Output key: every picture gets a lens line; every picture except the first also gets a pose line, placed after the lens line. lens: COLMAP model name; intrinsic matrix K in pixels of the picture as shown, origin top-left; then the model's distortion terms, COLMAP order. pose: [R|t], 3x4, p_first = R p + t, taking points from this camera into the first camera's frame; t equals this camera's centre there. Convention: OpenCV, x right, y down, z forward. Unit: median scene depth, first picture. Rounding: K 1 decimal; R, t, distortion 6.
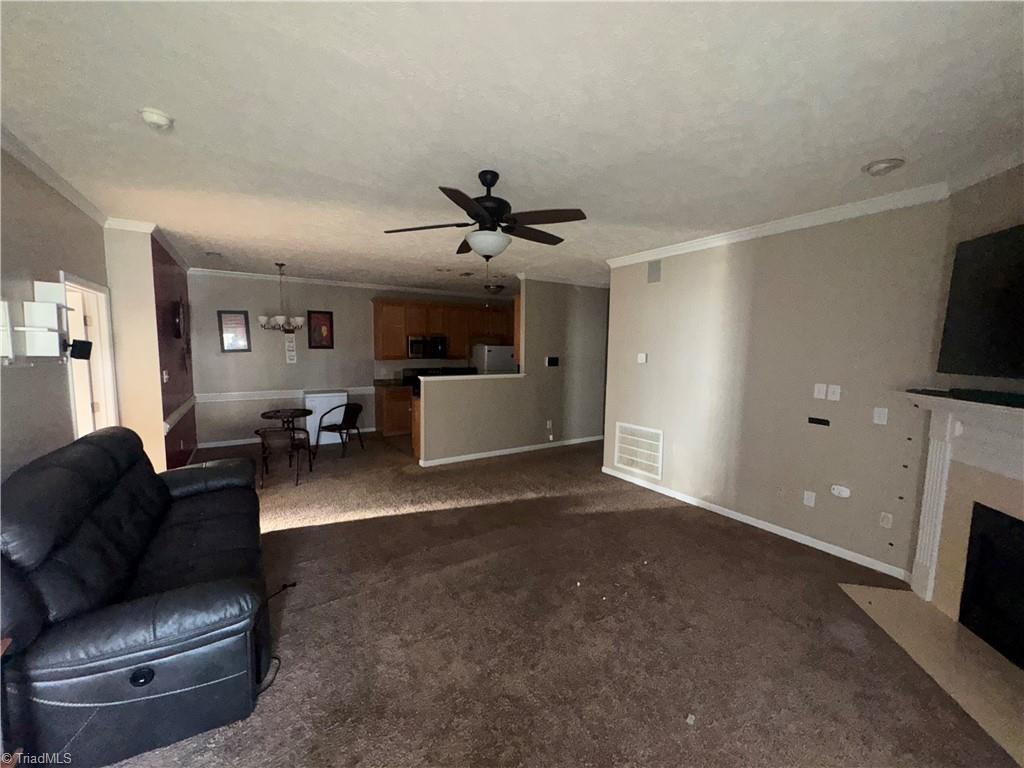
lens RADIAL K [[407.1, 0, 512.0], [0, 407.1, 384.0], [0, 0, 1]] dist [-0.002690, -0.000202]
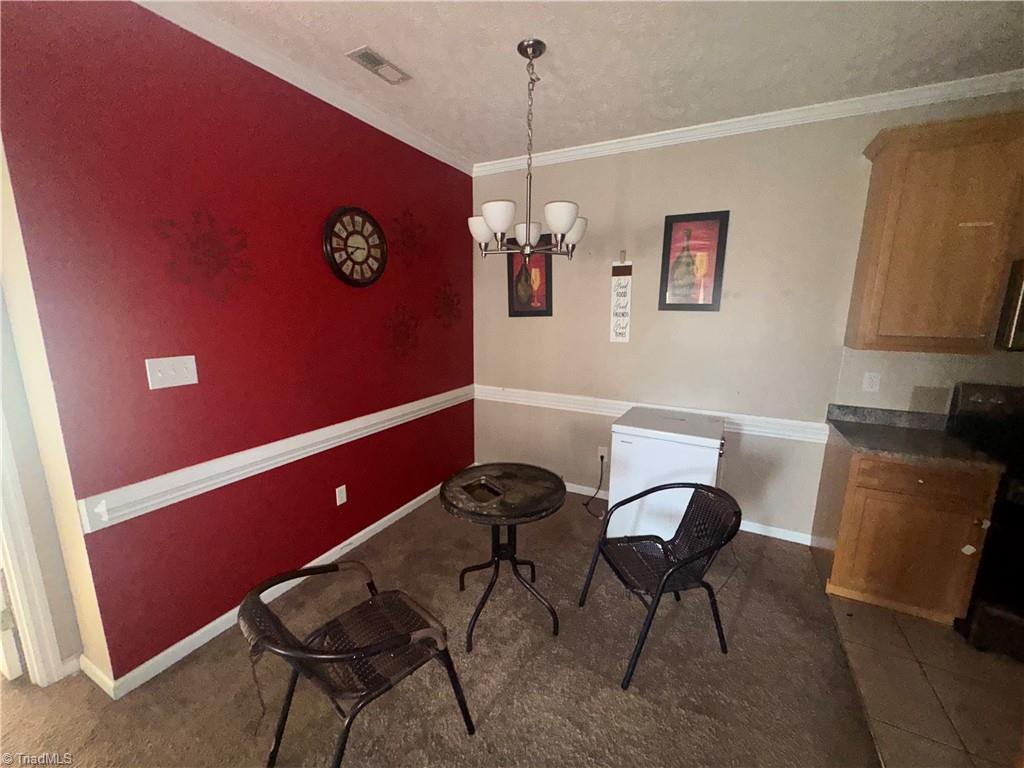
lens RADIAL K [[407.1, 0, 512.0], [0, 407.1, 384.0], [0, 0, 1]] dist [-0.002690, -0.000202]
pose [[0.501059, 0.158541, -0.850767, -0.191109], [-0.084987, 0.987339, 0.133938, -0.051109], [0.861230, 0.005193, 0.508189, 0.609207]]
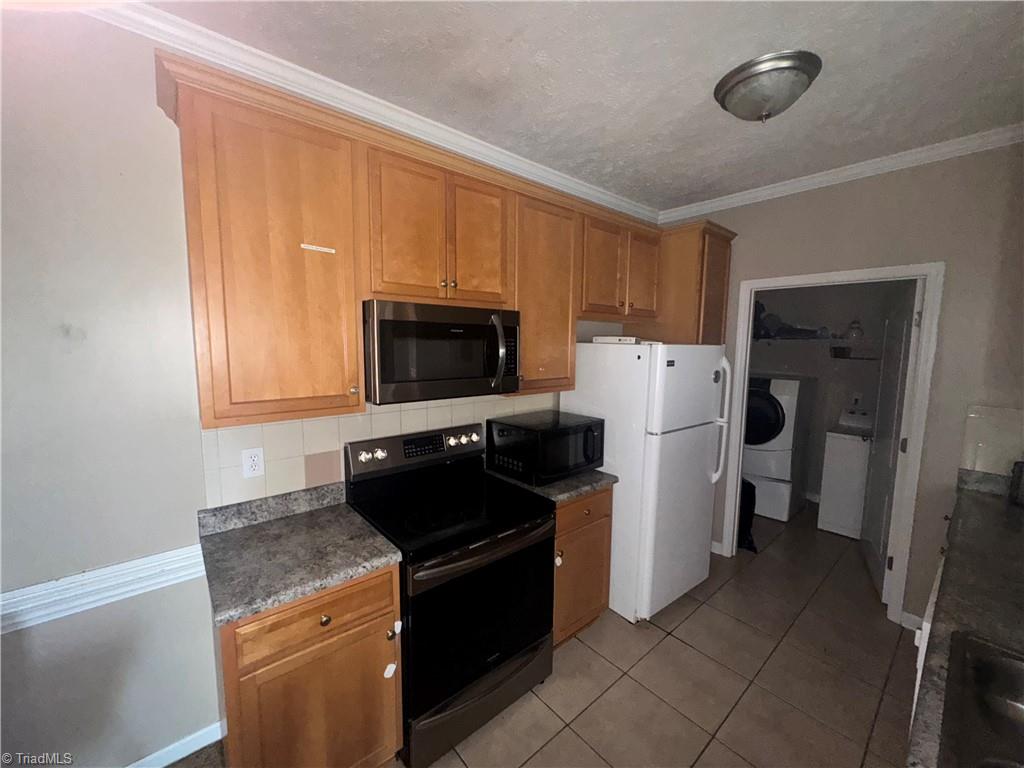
lens RADIAL K [[407.1, 0, 512.0], [0, 407.1, 384.0], [0, 0, 1]] dist [-0.002690, -0.000202]
pose [[0.990468, -0.013068, 0.137118, -0.214766], [0.010997, 0.999814, 0.015849, -0.079280], [-0.137300, -0.014190, 0.990428, 0.791766]]
